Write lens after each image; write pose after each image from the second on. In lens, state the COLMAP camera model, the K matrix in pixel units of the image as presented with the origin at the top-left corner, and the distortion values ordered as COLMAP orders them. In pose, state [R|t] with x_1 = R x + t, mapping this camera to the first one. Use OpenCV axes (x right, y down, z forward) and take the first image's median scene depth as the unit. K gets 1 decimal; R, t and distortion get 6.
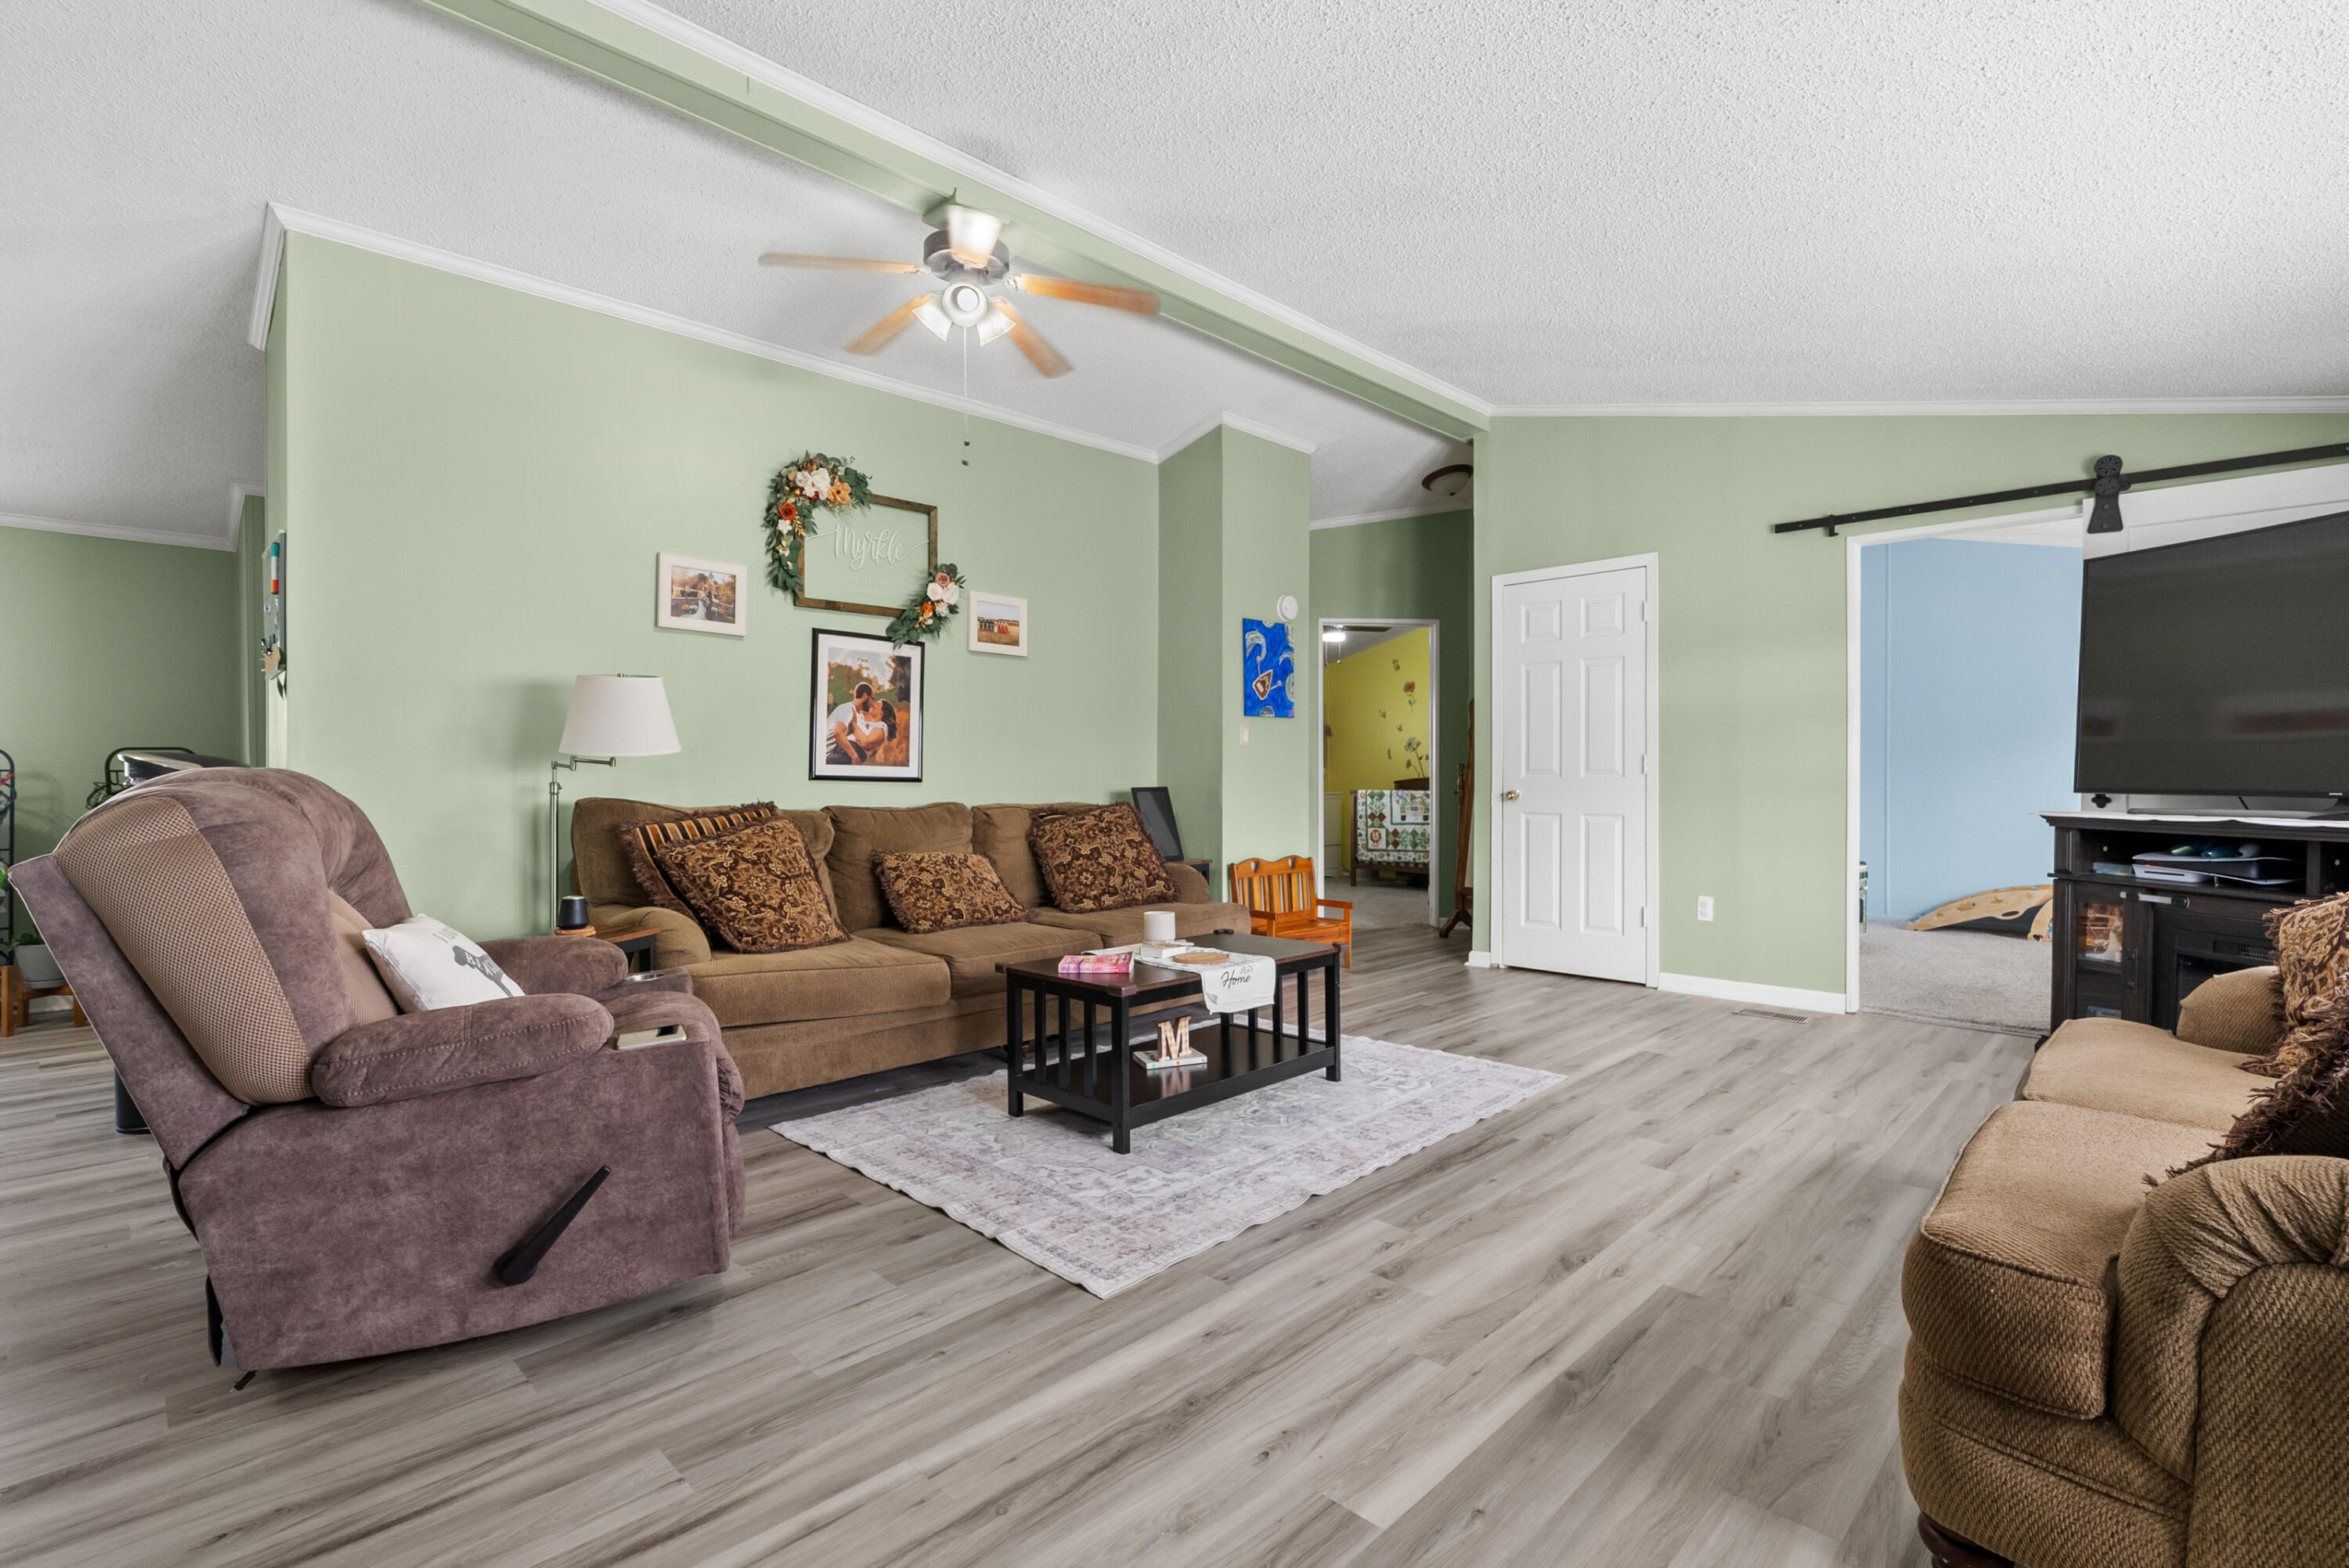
lens RADIAL K [[1075.8, 0, 1171.1], [0, 1075.8, 780.3], [0, 0, 1]] dist [-0.004265, 0.003117]
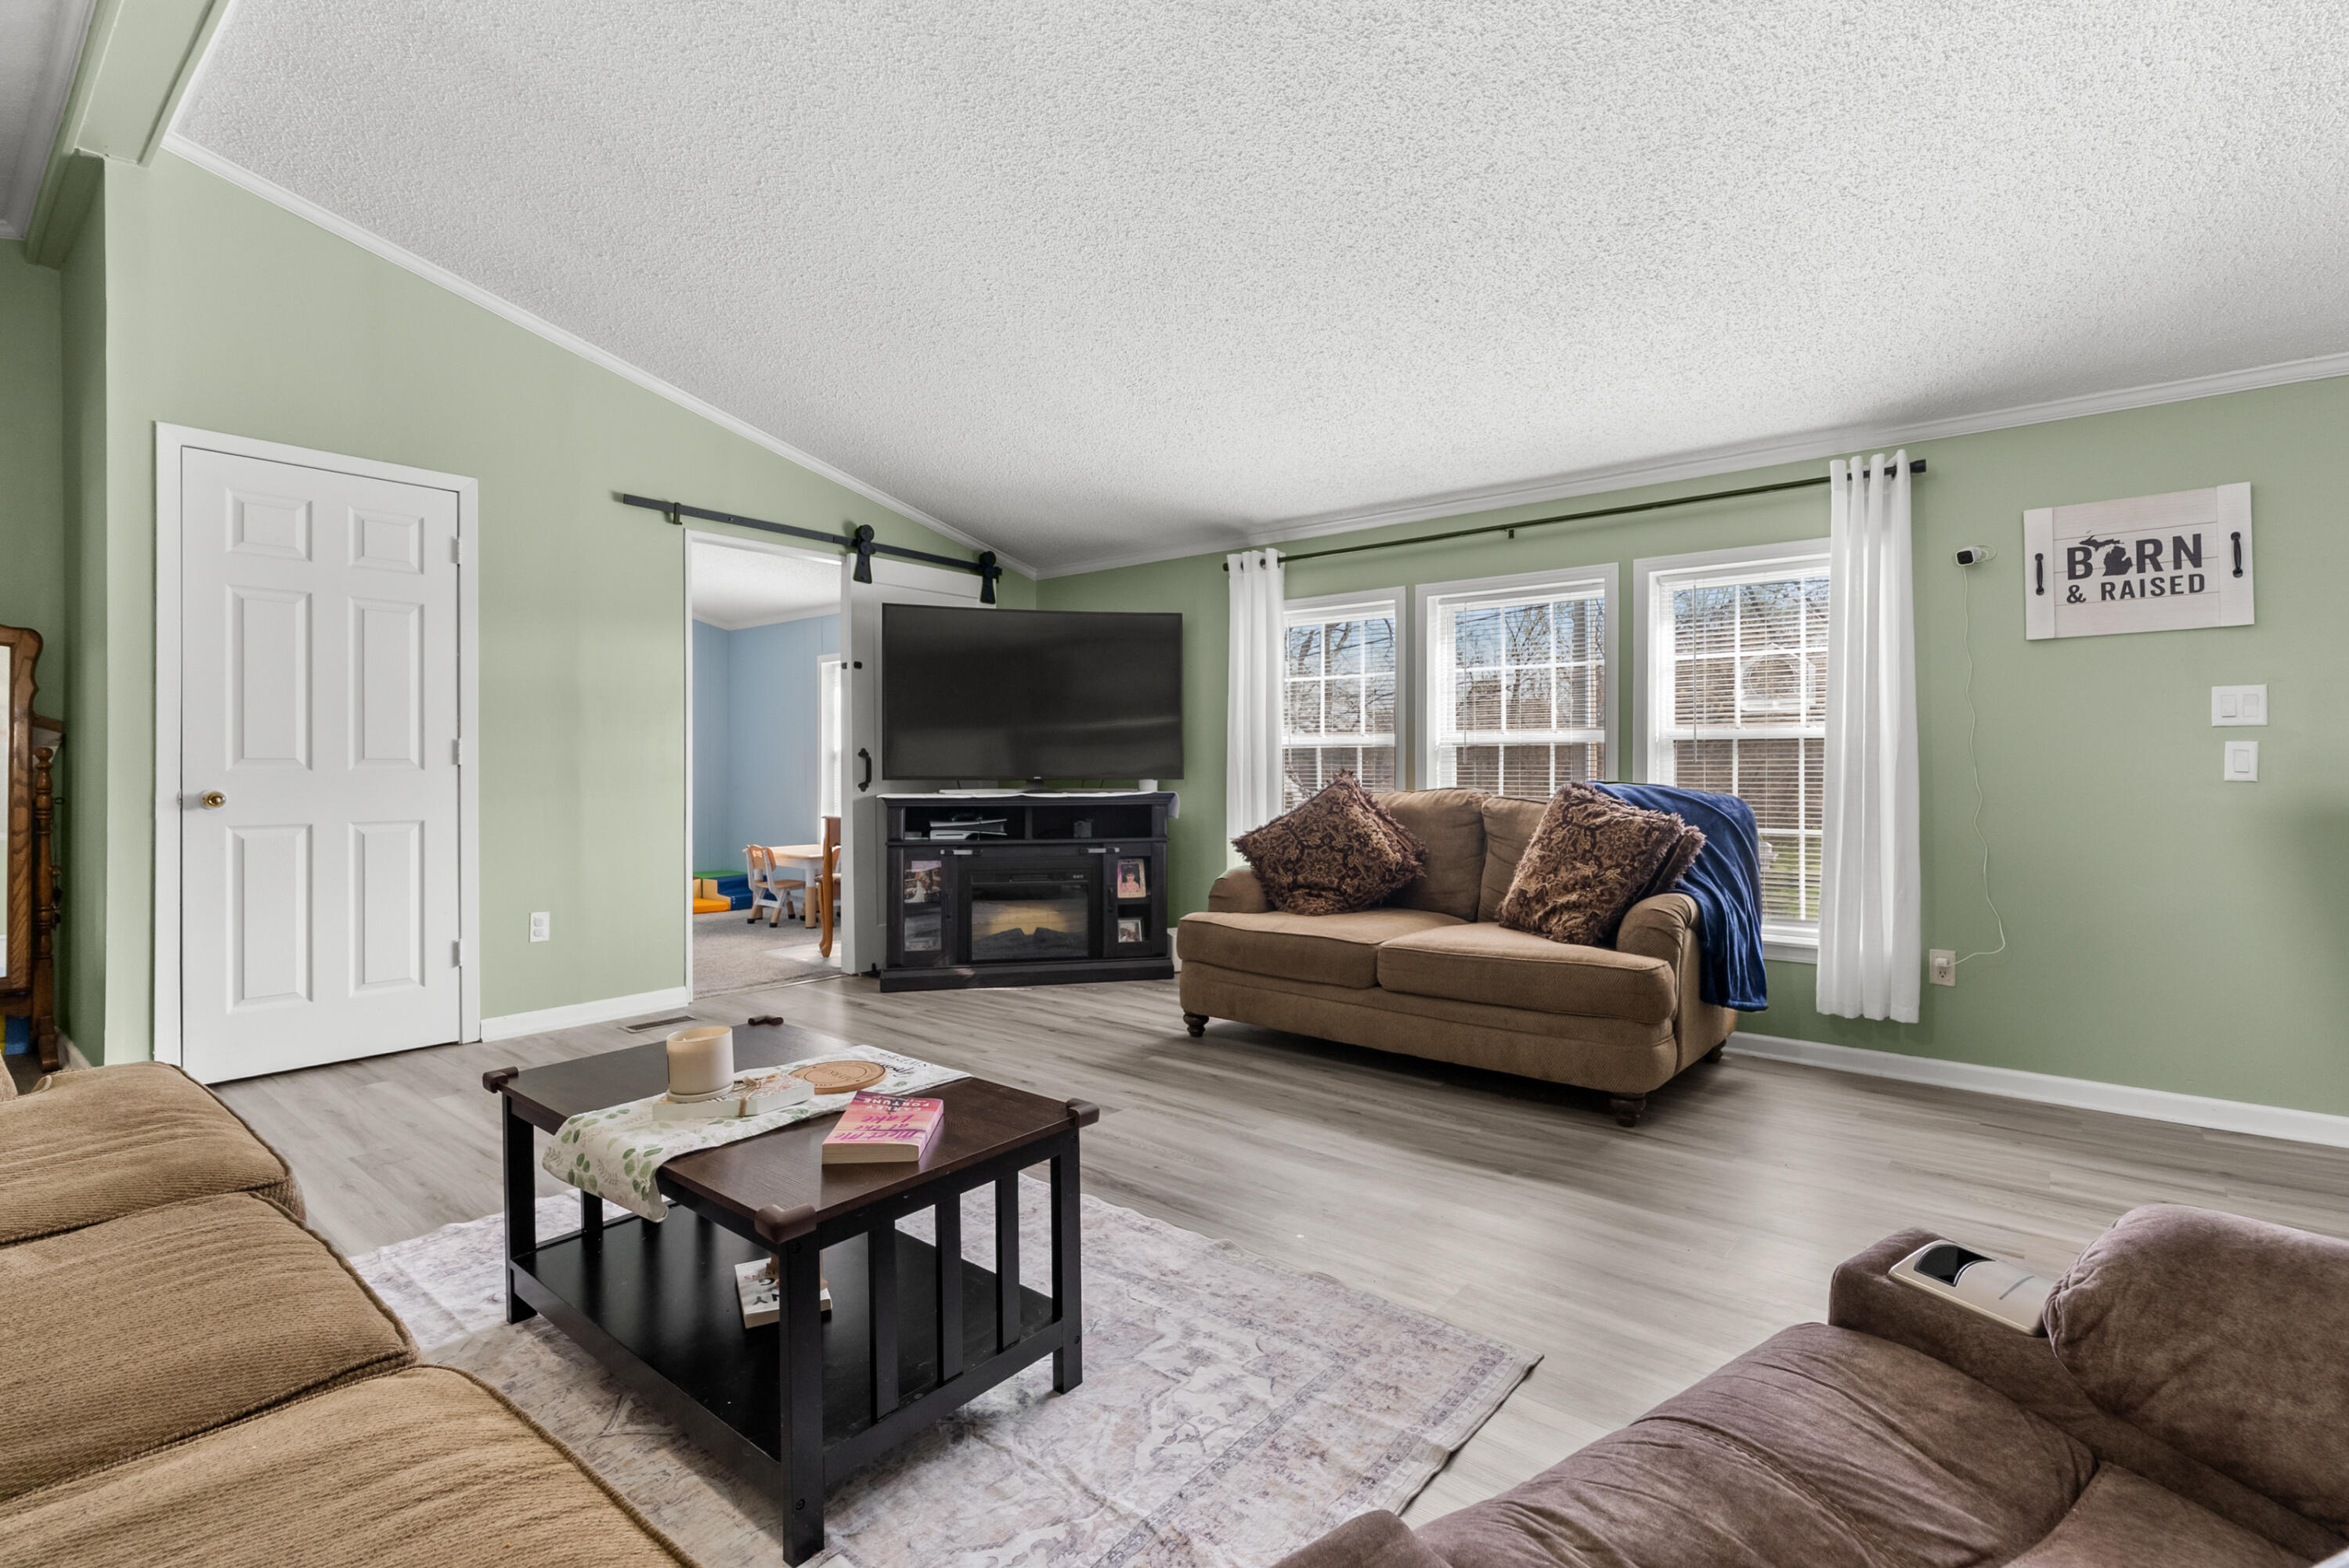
lens RADIAL K [[1075.8, 0, 1196.1], [0, 1075.8, 773.8], [0, 0, 1]] dist [-0.004265, 0.003117]
pose [[-0.110817, -0.003003, 0.993836, -0.484022], [0.005151, 0.999980, 0.003596, 0.000692], [-0.993827, 0.005518, -0.110800, 0.737315]]
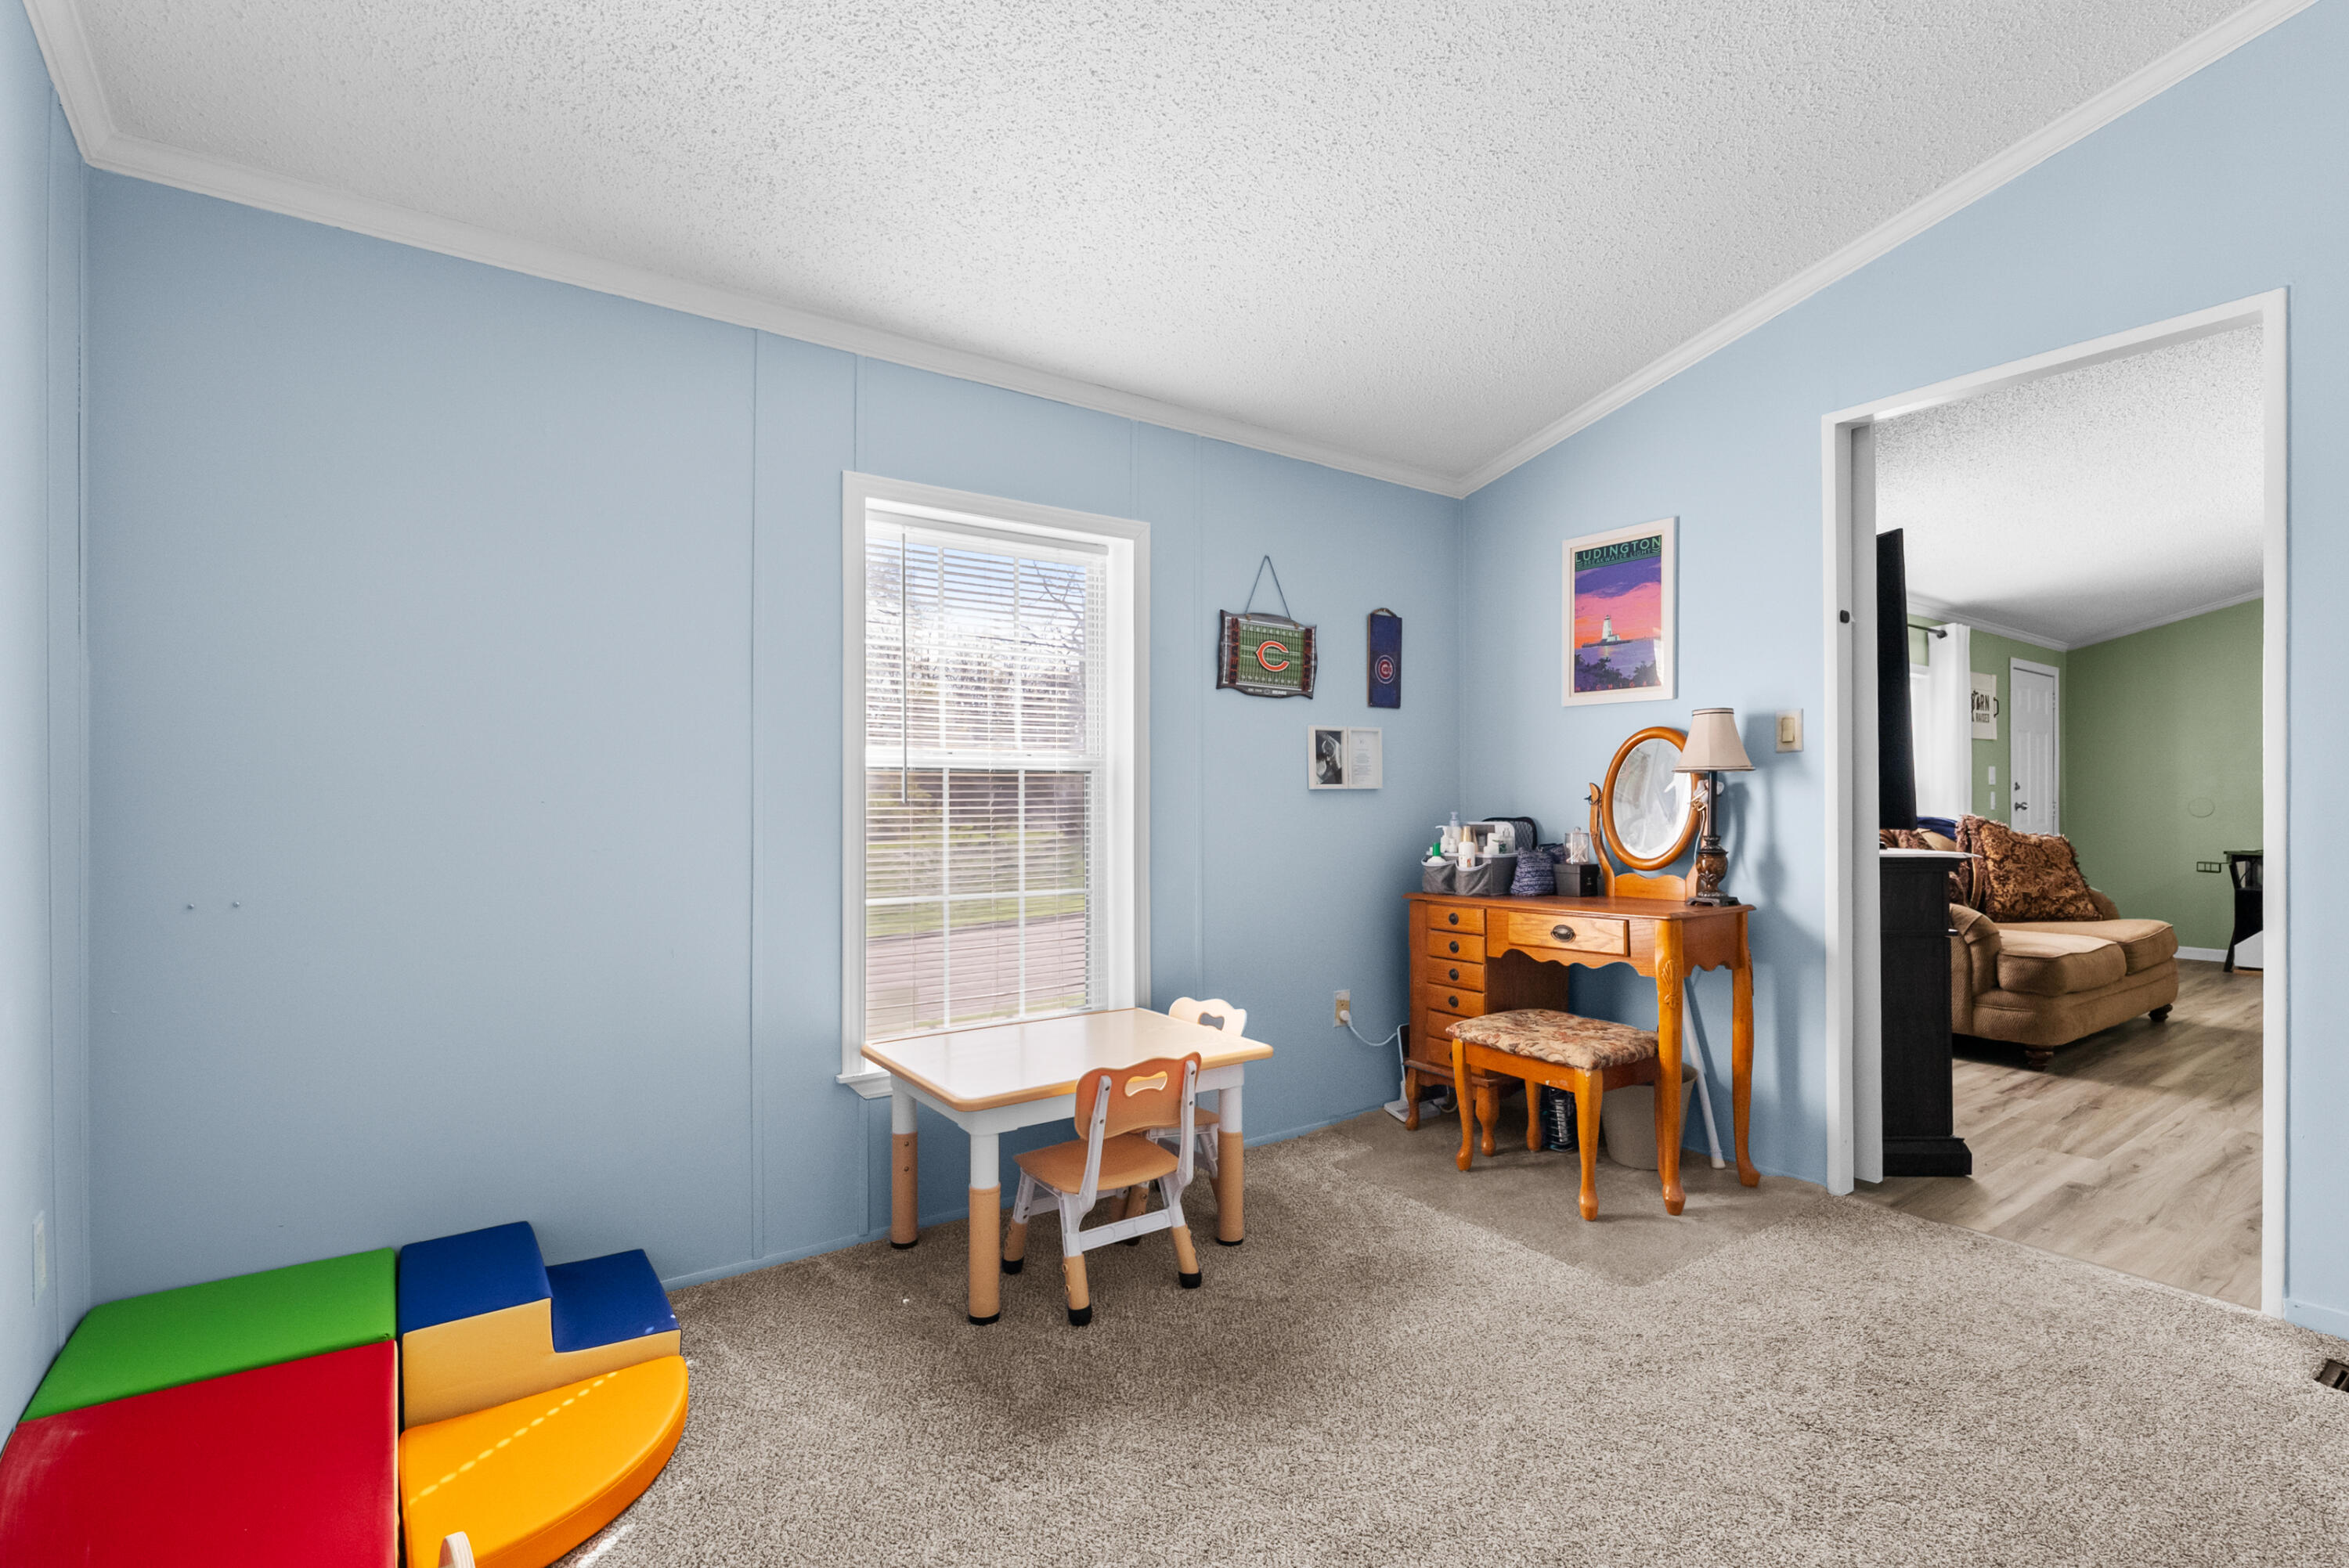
lens RADIAL K [[1075.8, 0, 1171.0], [0, 1075.8, 795.1], [0, 0, 1]] dist [-0.004265, 0.003117]
pose [[-0.987033, 0.001090, 0.160514, 1.208811], [0.001558, 0.999995, 0.002791, -0.017334], [-0.160510, 0.003005, -0.987030, 1.794187]]
